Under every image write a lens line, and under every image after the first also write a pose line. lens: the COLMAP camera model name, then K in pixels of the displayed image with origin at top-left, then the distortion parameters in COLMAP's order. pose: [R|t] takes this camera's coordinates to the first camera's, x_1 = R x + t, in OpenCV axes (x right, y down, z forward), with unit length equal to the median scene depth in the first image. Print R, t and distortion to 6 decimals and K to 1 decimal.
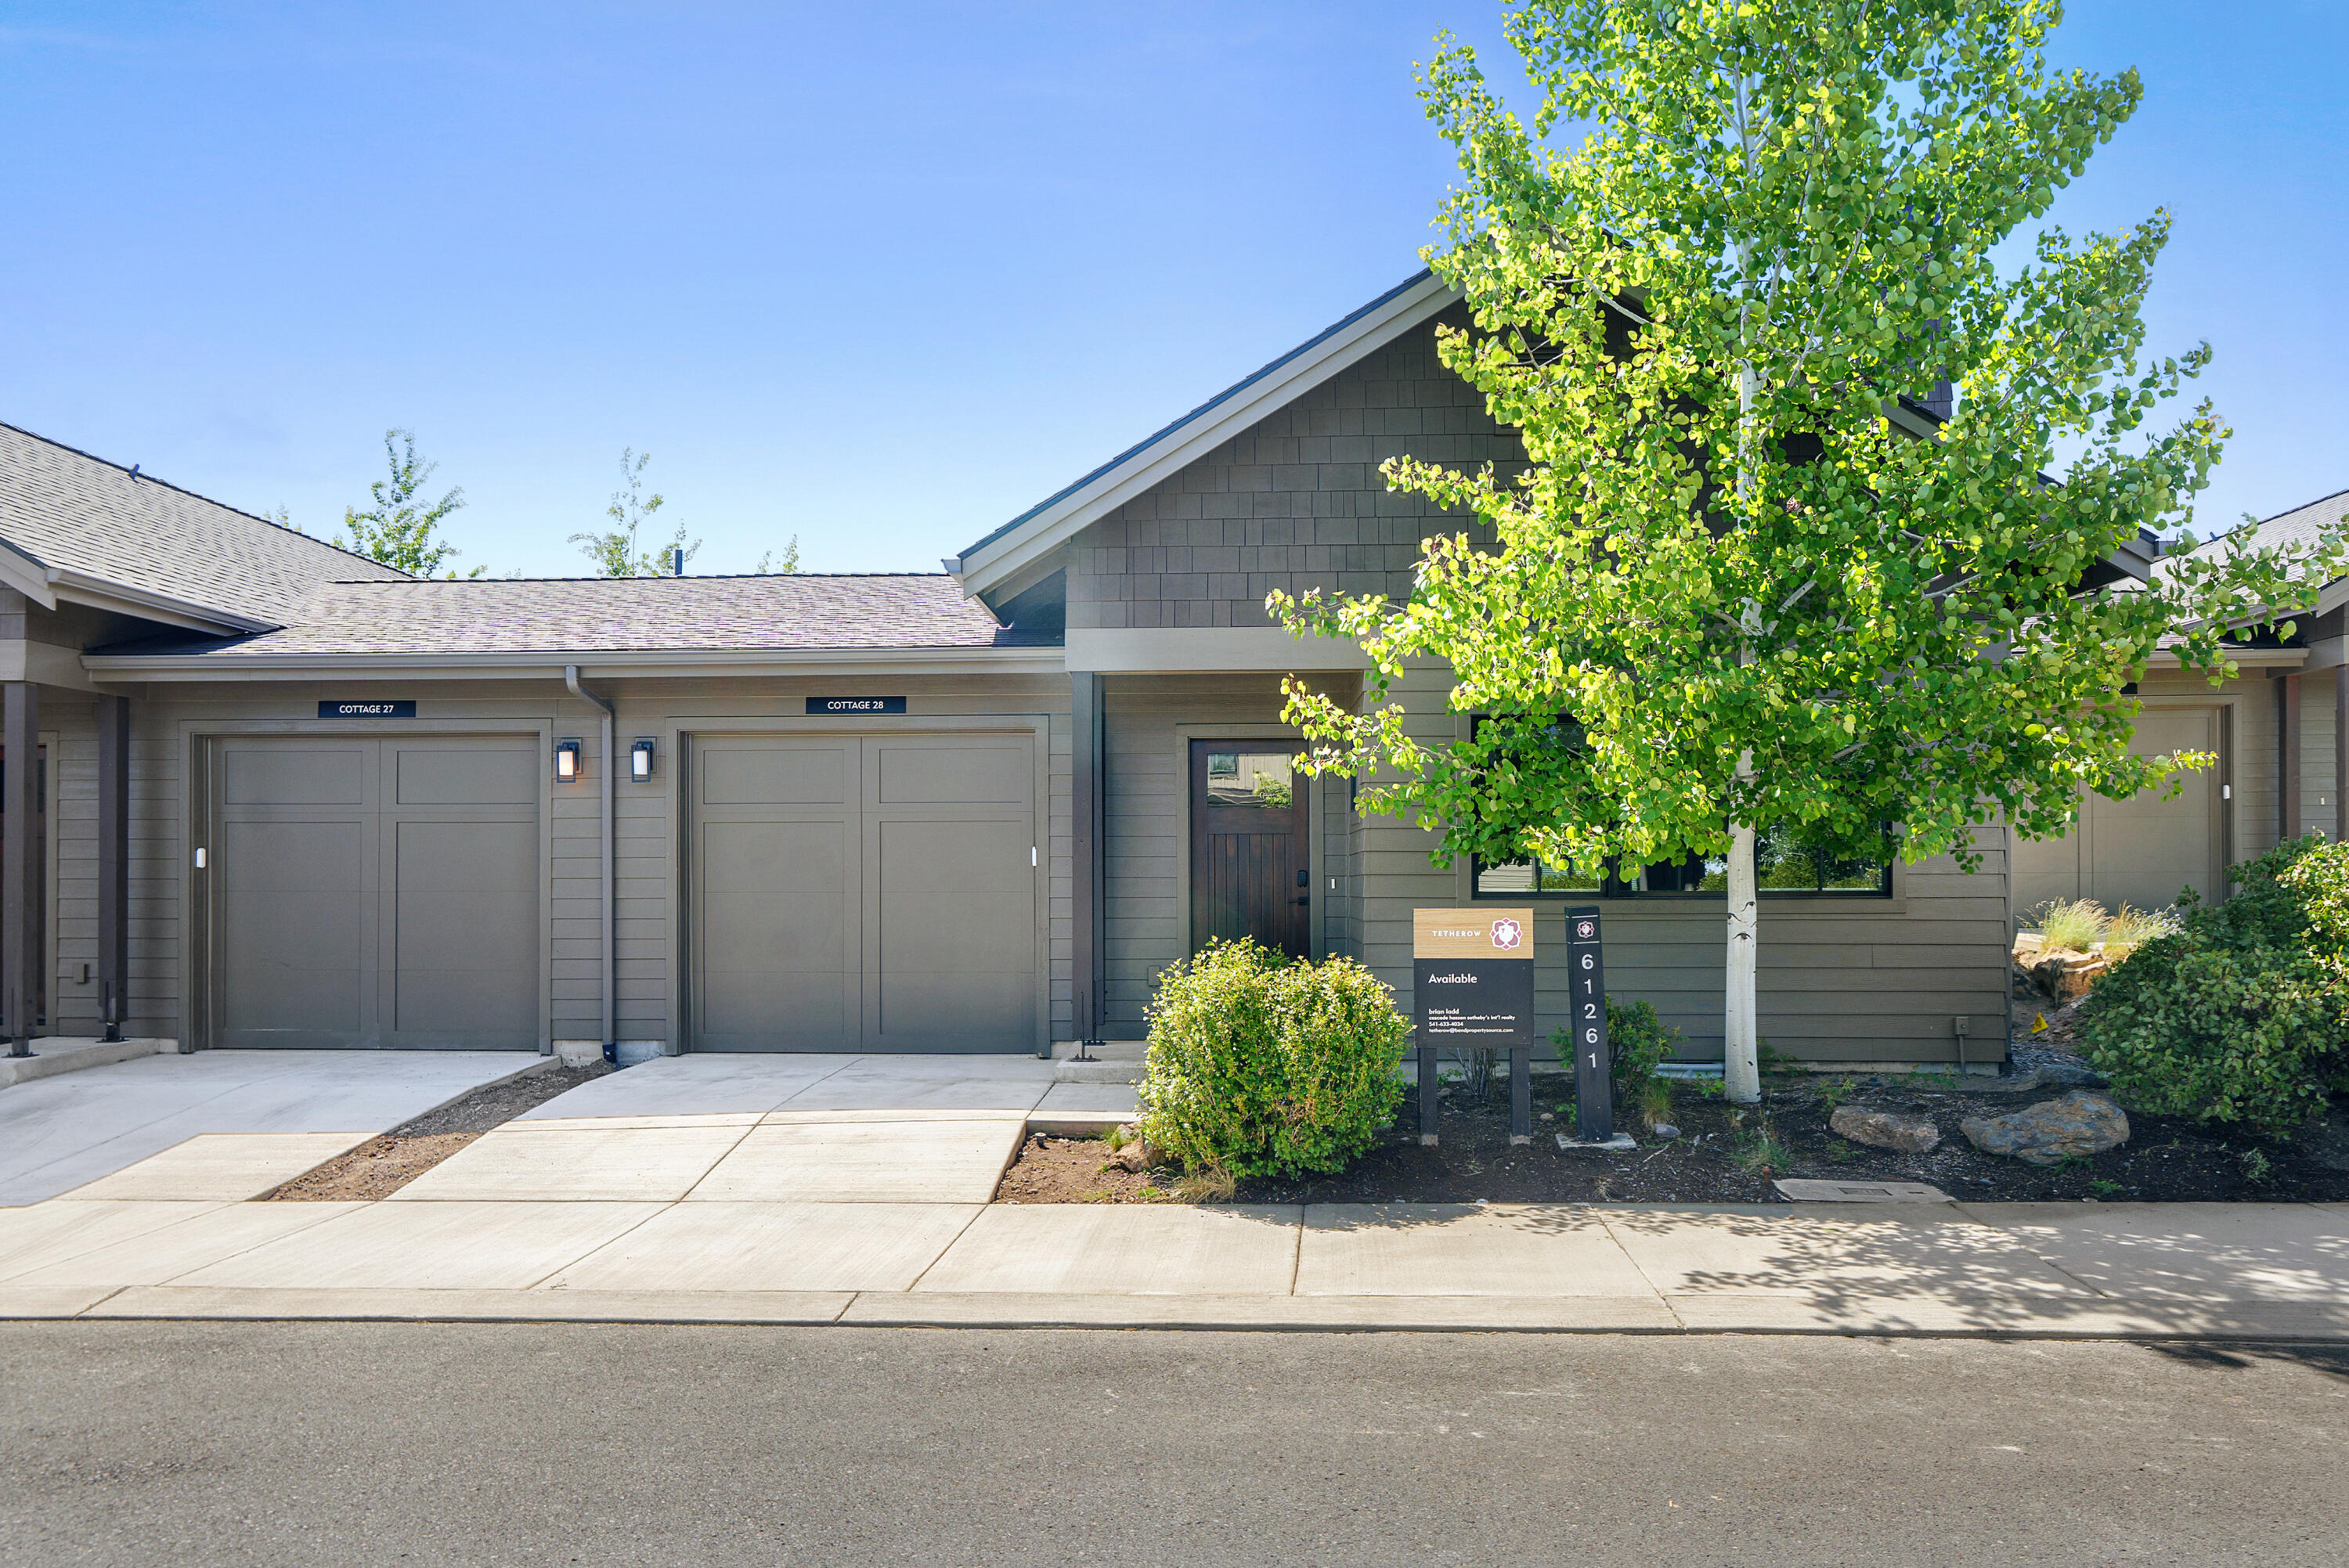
lens RADIAL K [[1478.3, 0, 1174.5], [0, 1478.3, 784.0], [0, 0, 1]] dist [0.001651, 0.000665]
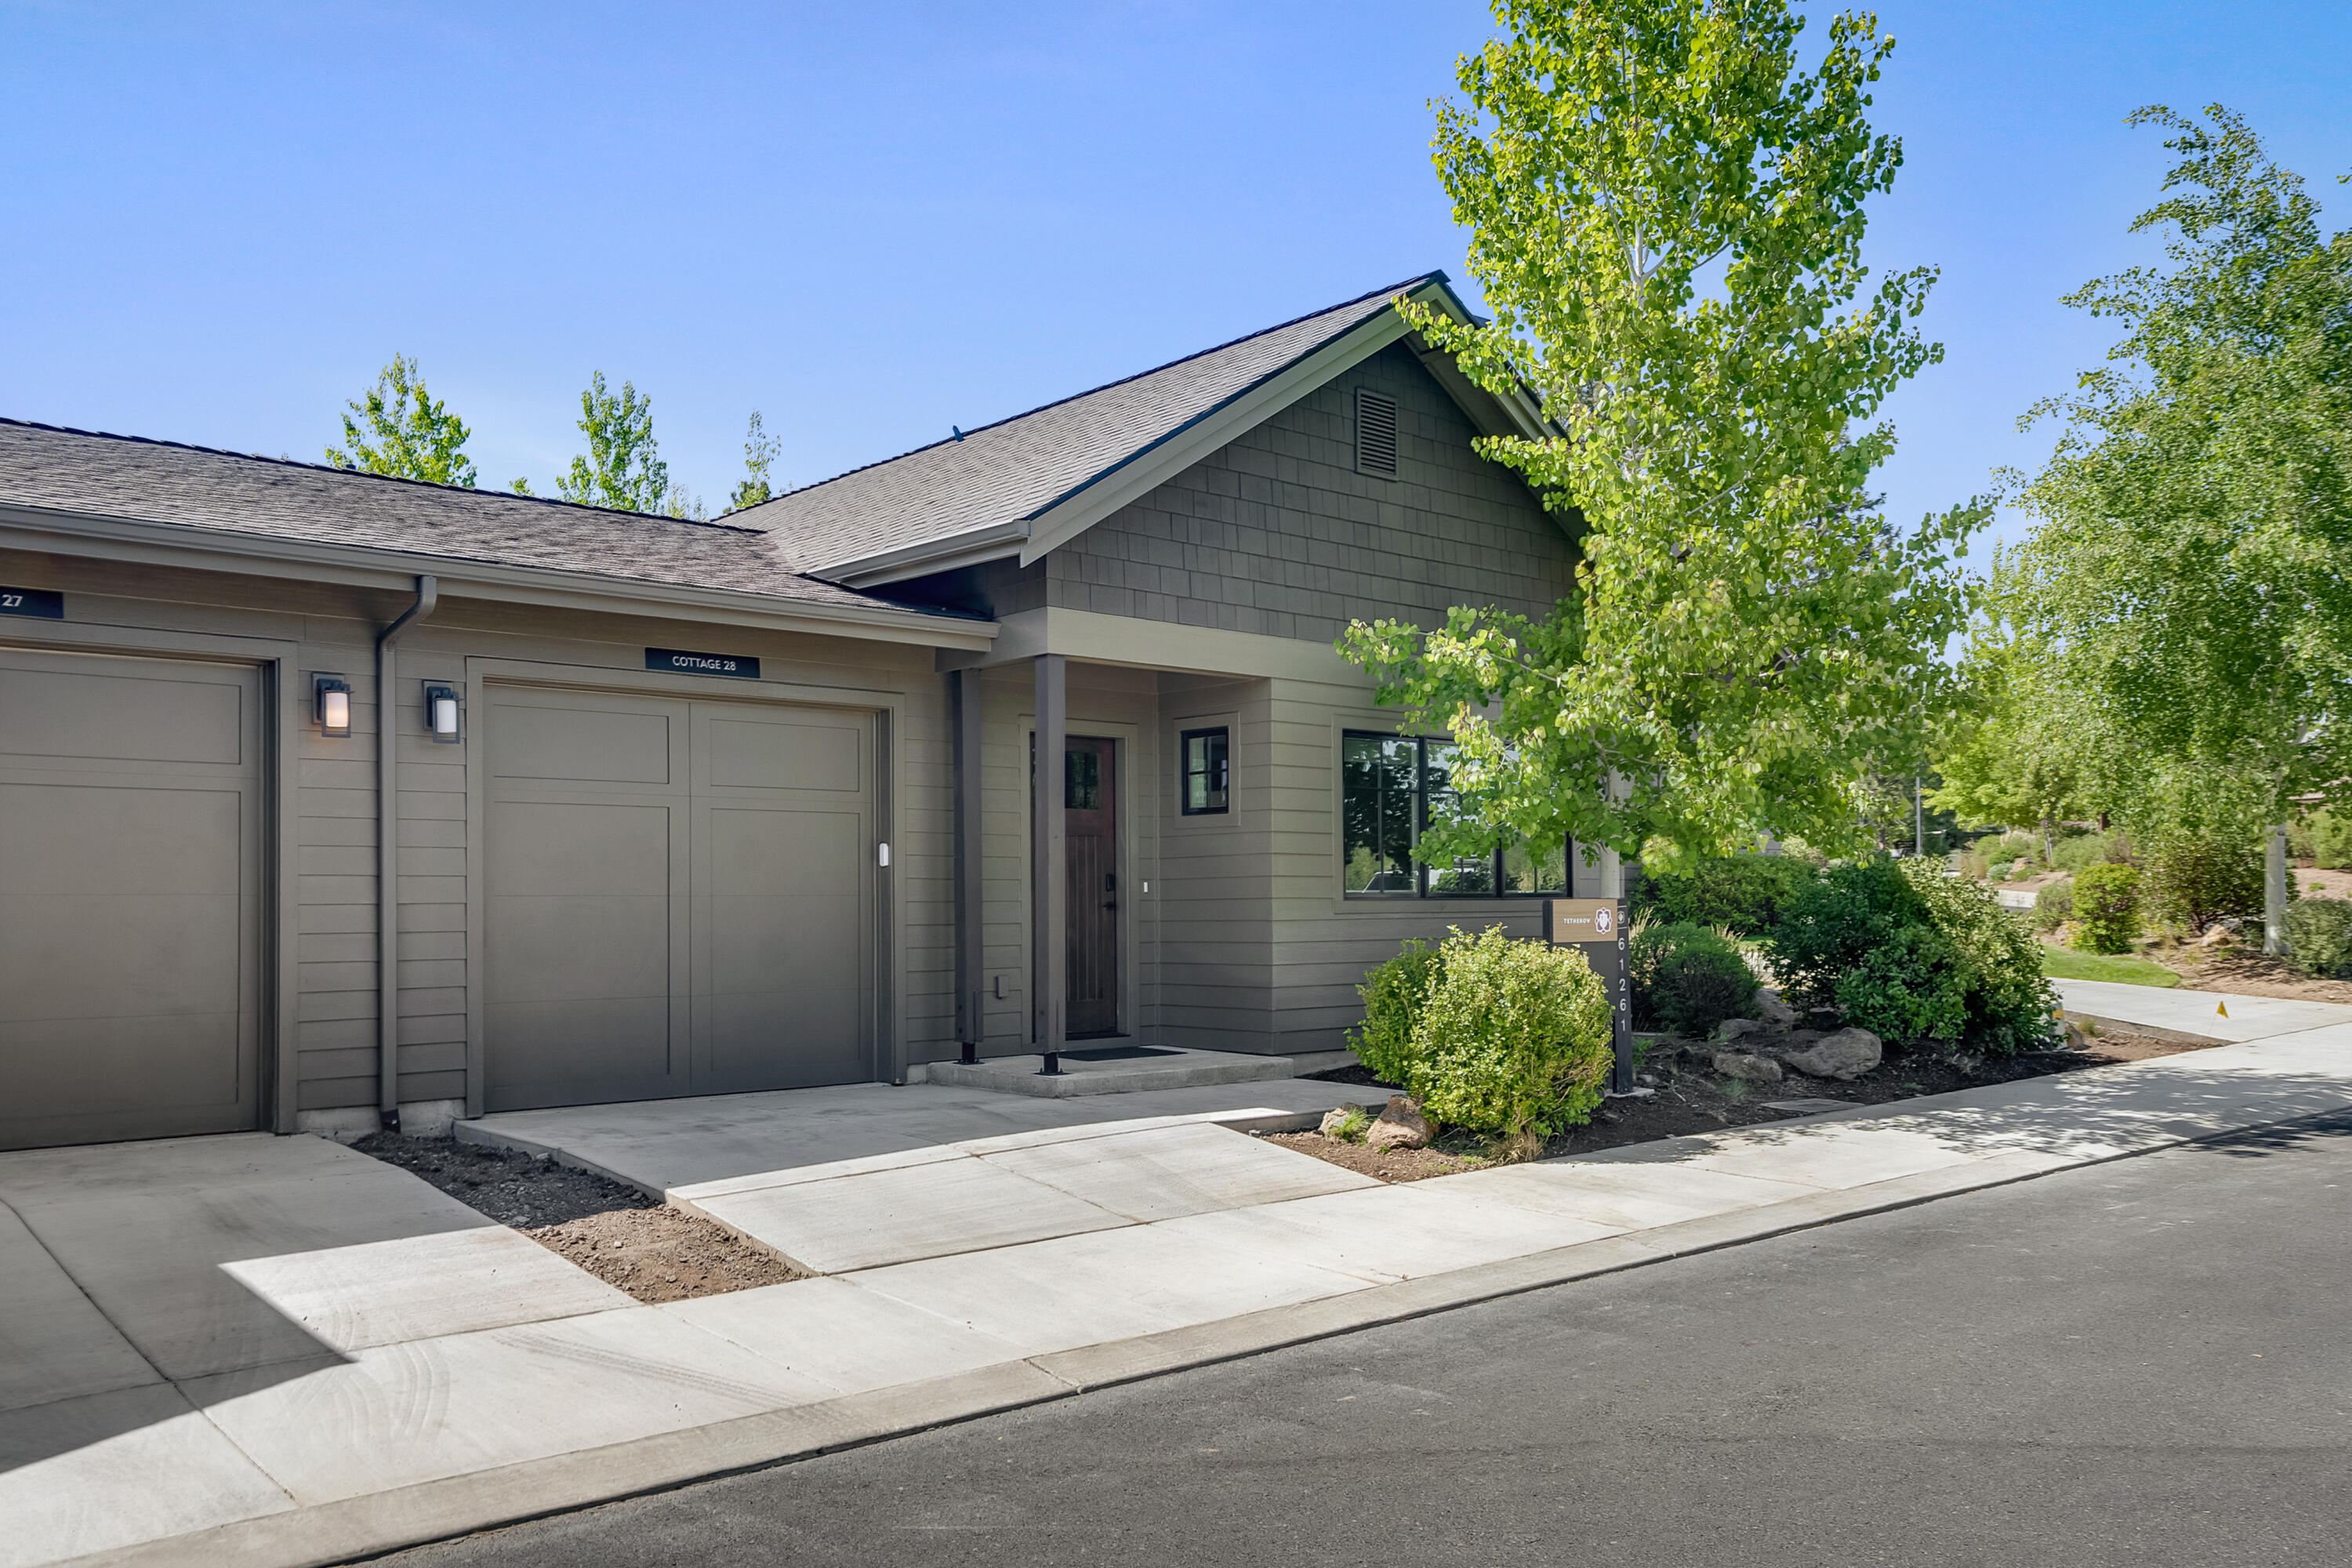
lens RADIAL K [[1803.9, 0, 1176.0], [0, 1803.9, 784.0], [0, 0, 1]] dist [0.004374, 0.001008]
pose [[0.738272, 0.037483, 0.673460, -1.194243], [-0.046474, 0.998909, -0.004650, 0.008906], [-0.672900, -0.027866, 0.739209, 0.164776]]
